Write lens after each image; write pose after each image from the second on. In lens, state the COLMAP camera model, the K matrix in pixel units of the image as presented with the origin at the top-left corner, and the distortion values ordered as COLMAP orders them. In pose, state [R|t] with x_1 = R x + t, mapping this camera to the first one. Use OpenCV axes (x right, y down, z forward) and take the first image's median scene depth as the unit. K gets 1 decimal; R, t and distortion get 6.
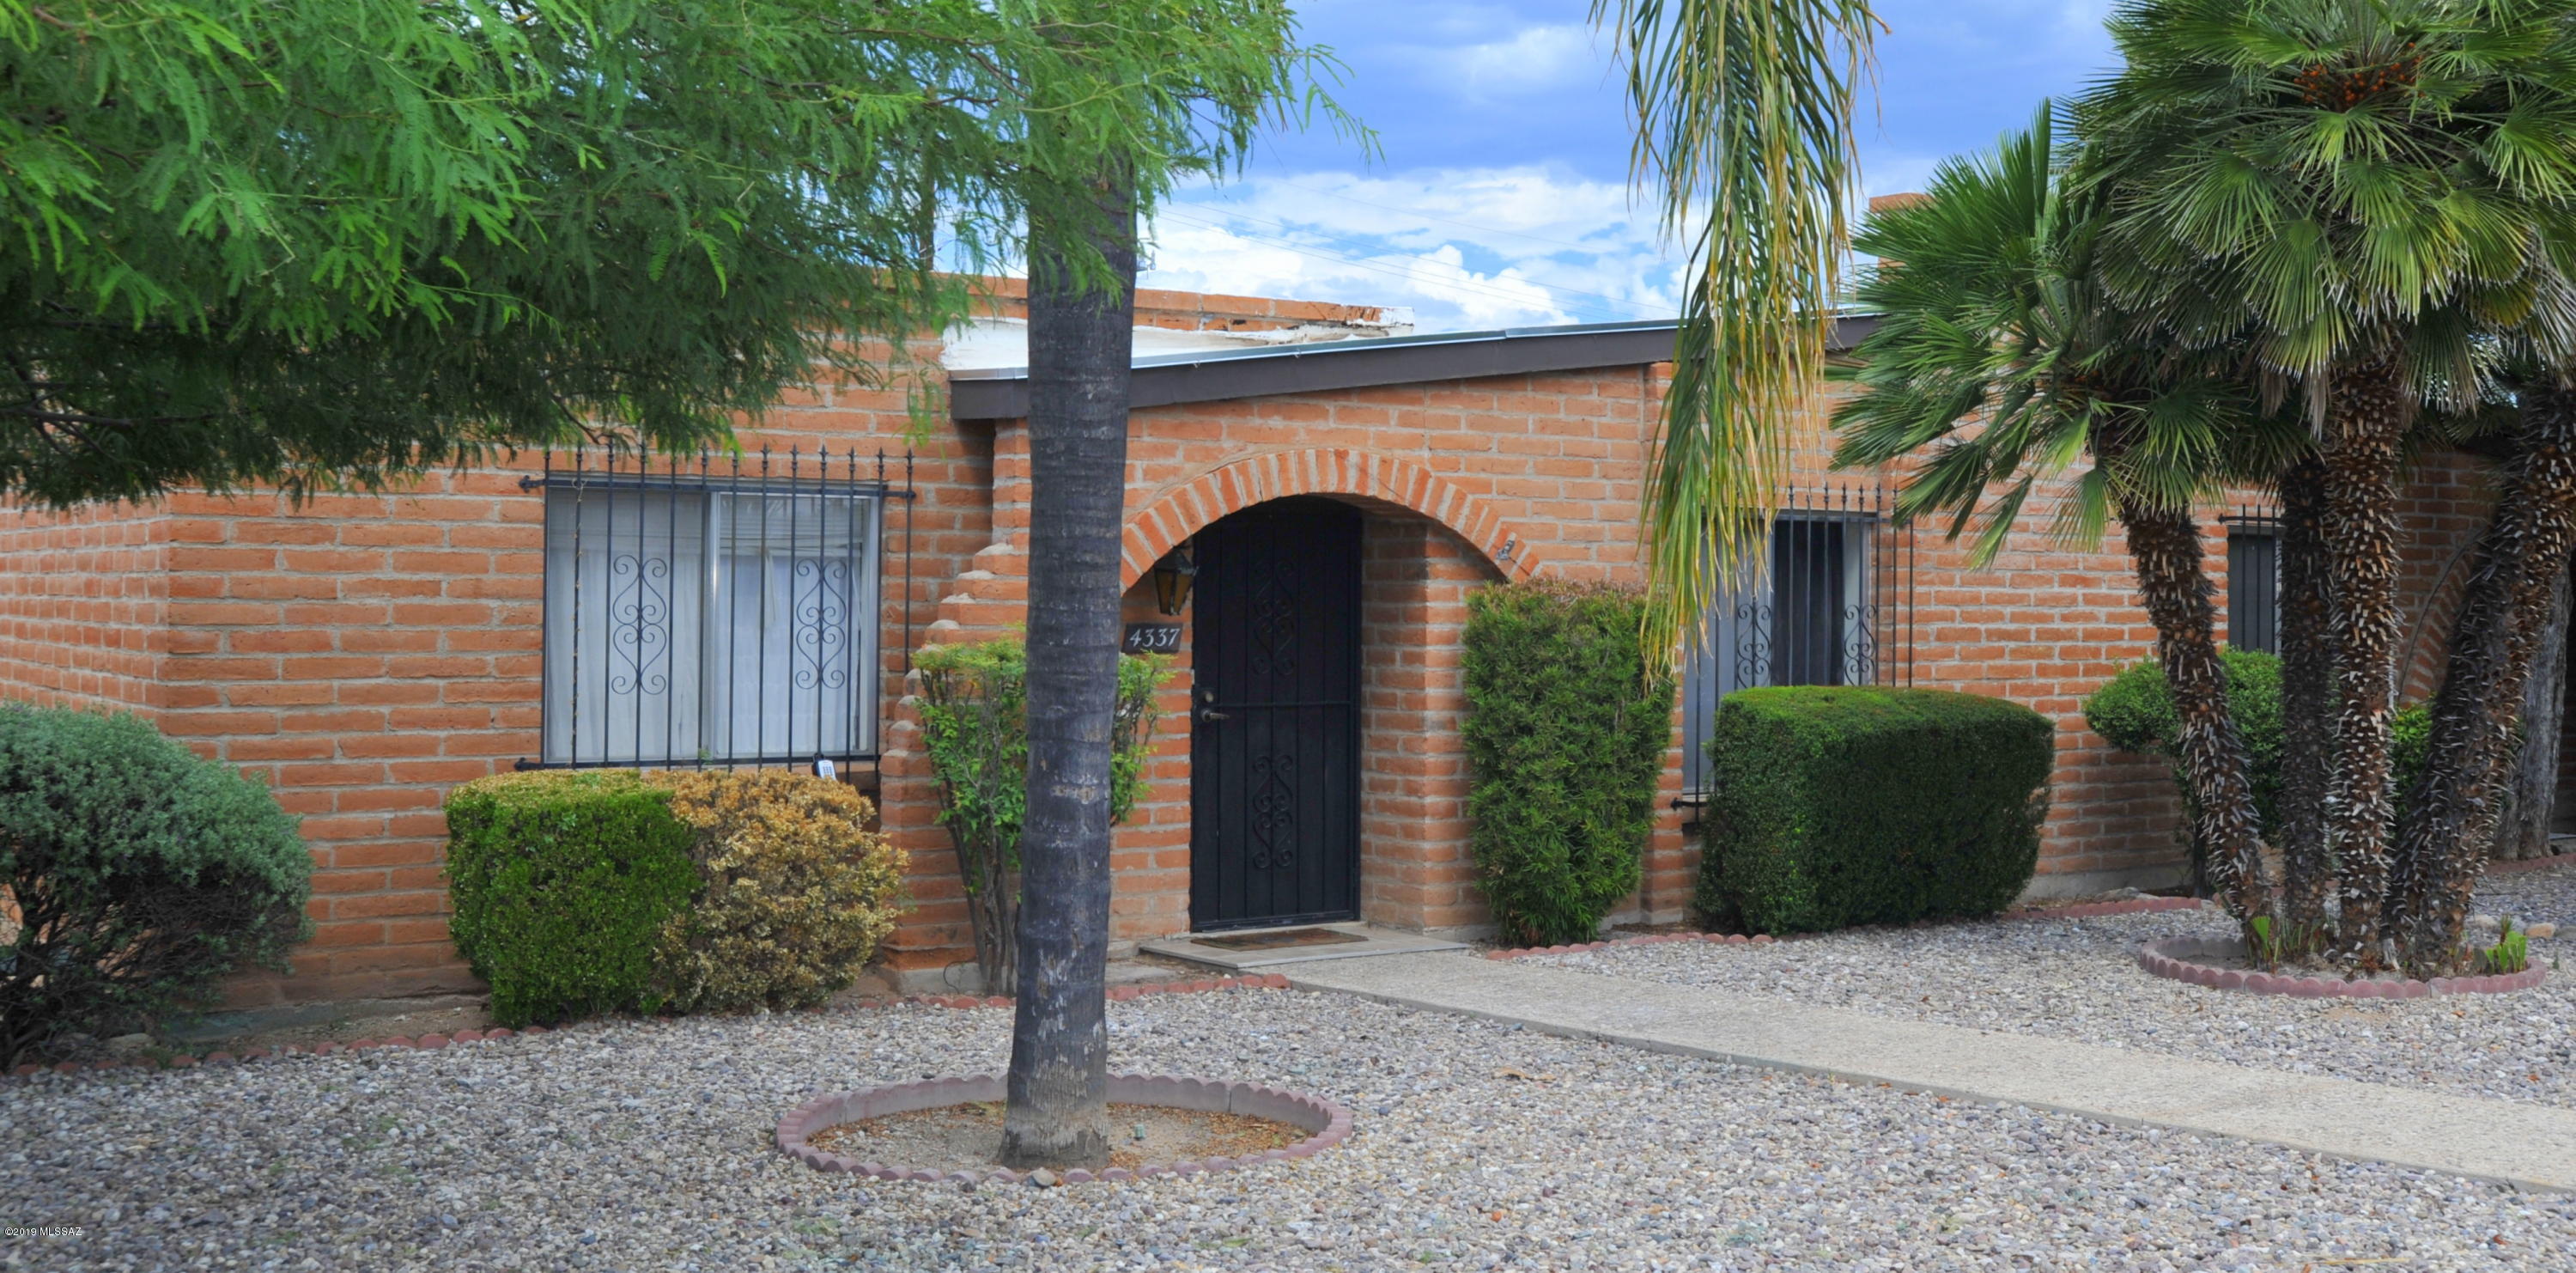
lens RADIAL K [[2474.7, 0, 1288.0], [0, 2474.7, 642.6], [0, 0, 1]] dist [-0.041439, 0.000000]
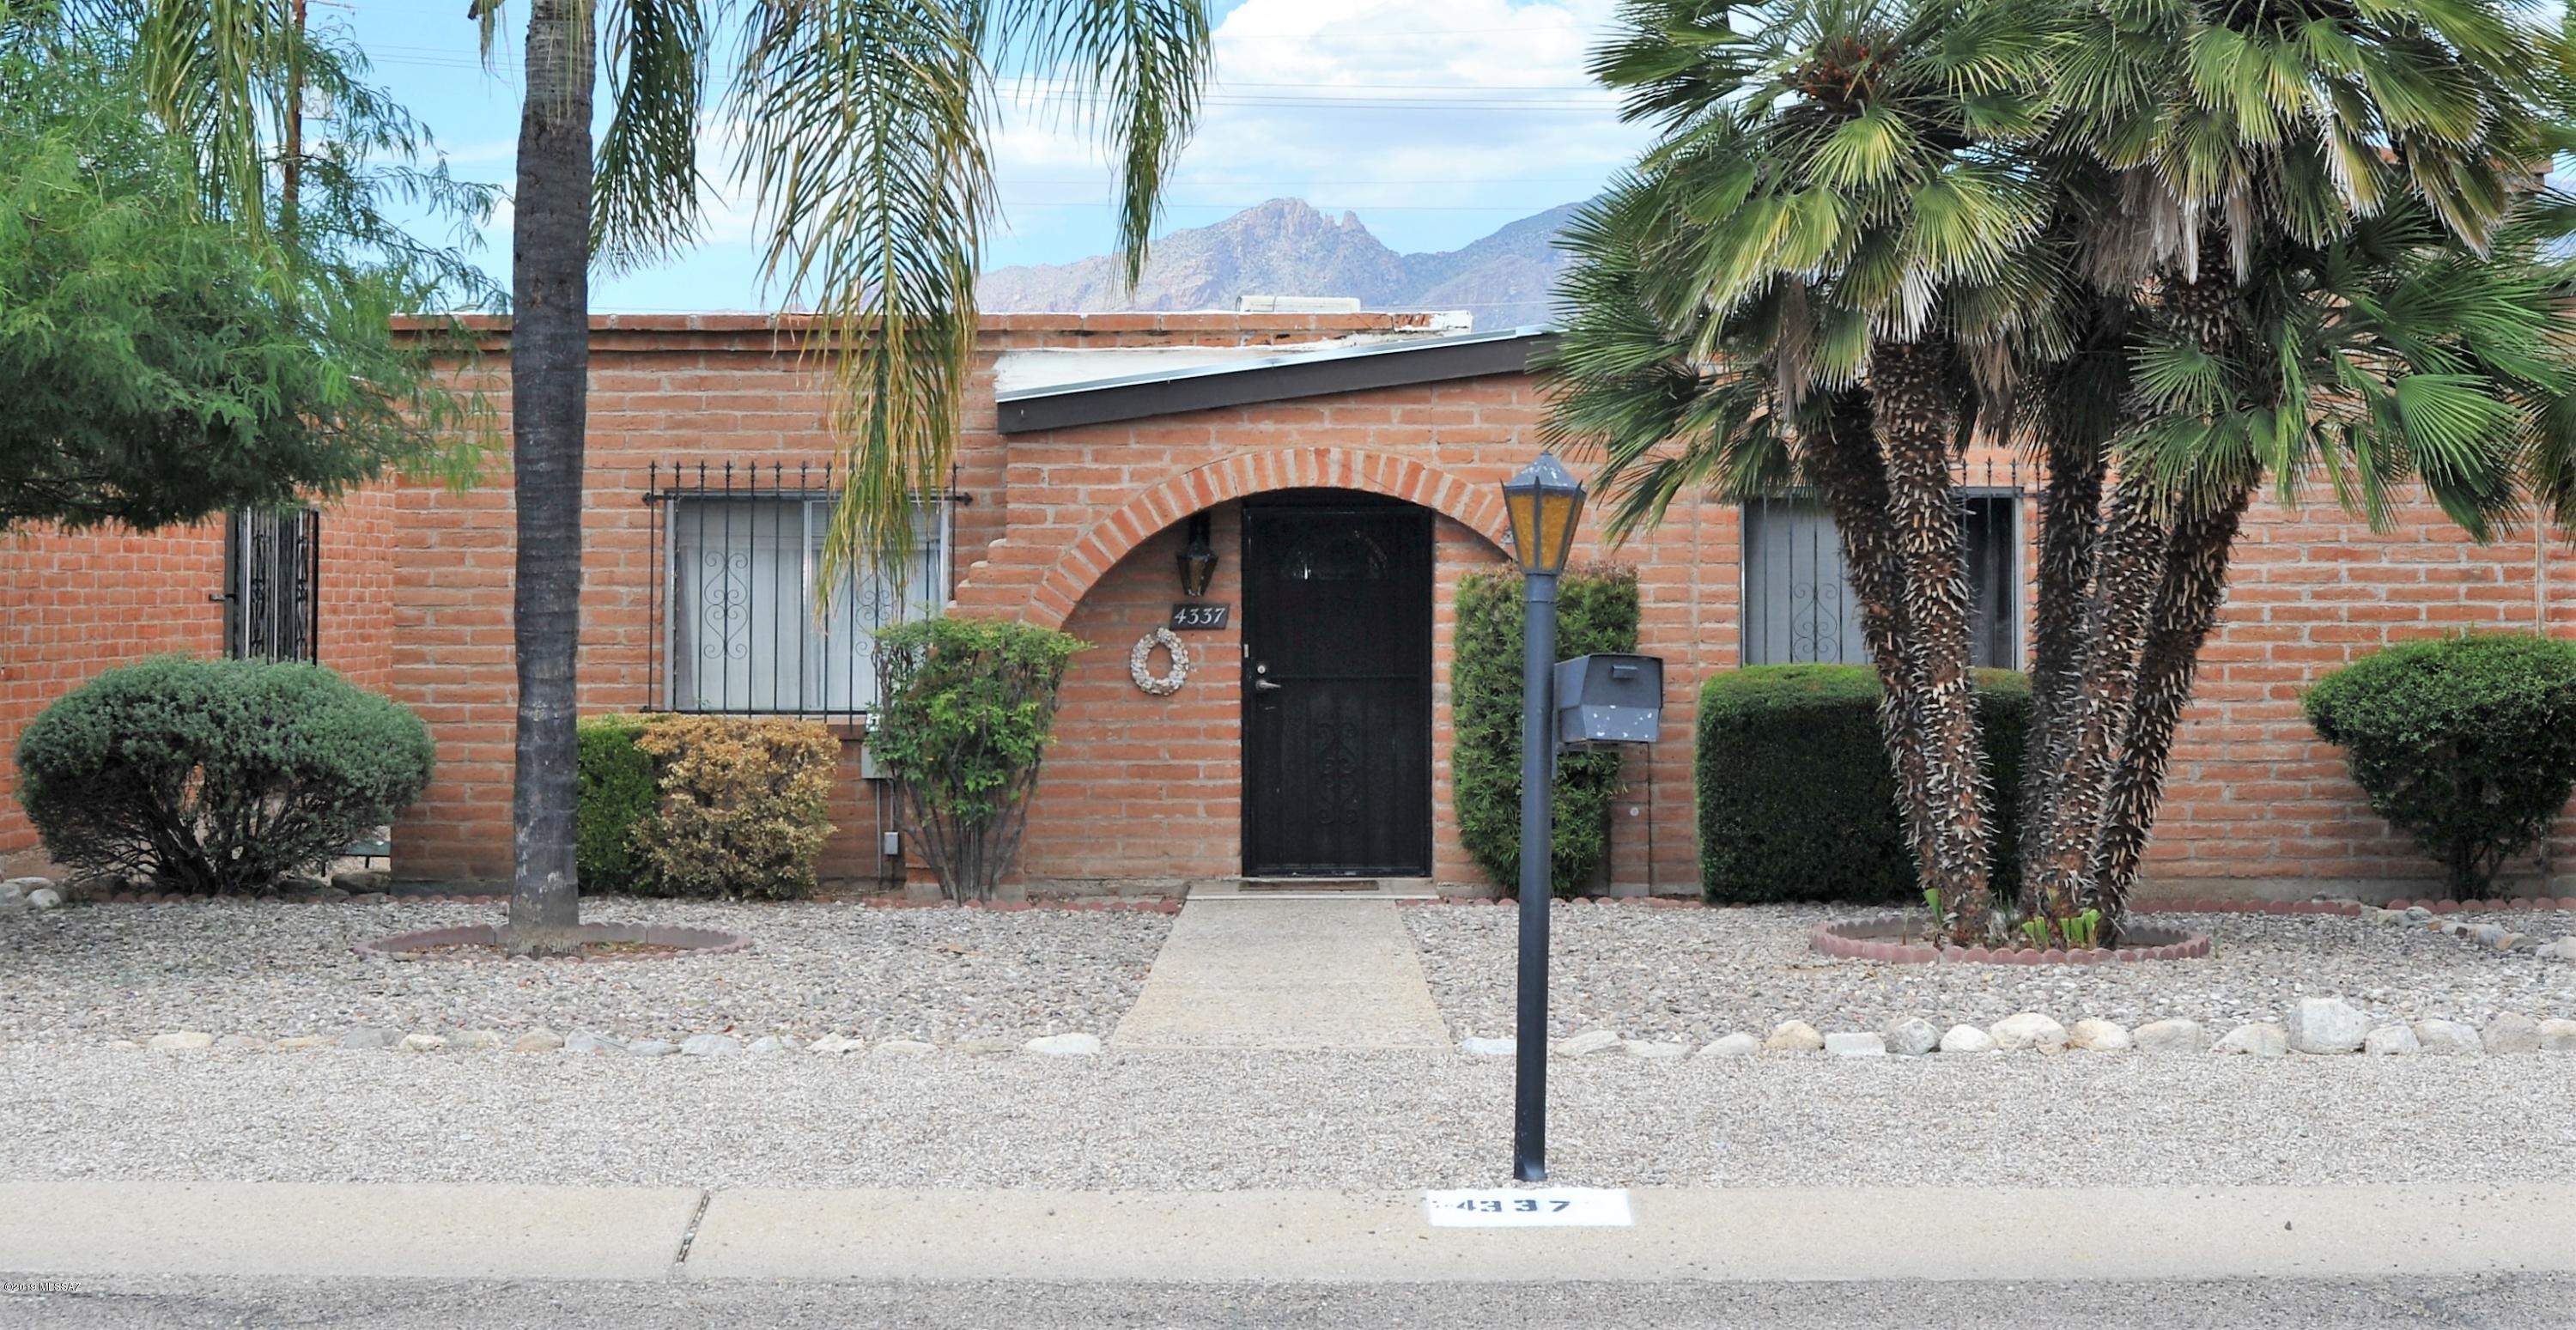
lens RADIAL K [[2928.5, 0, 1288.1], [0, 2928.5, 654.7], [0, 0, 1]] dist [-0.003560, 0.000000]
pose [[0.853677, 0.004446, -0.520783, 0.707768], [-0.002544, 0.999987, 0.004367, 0.010168], [0.520796, -0.002404, 0.853678, -0.144781]]
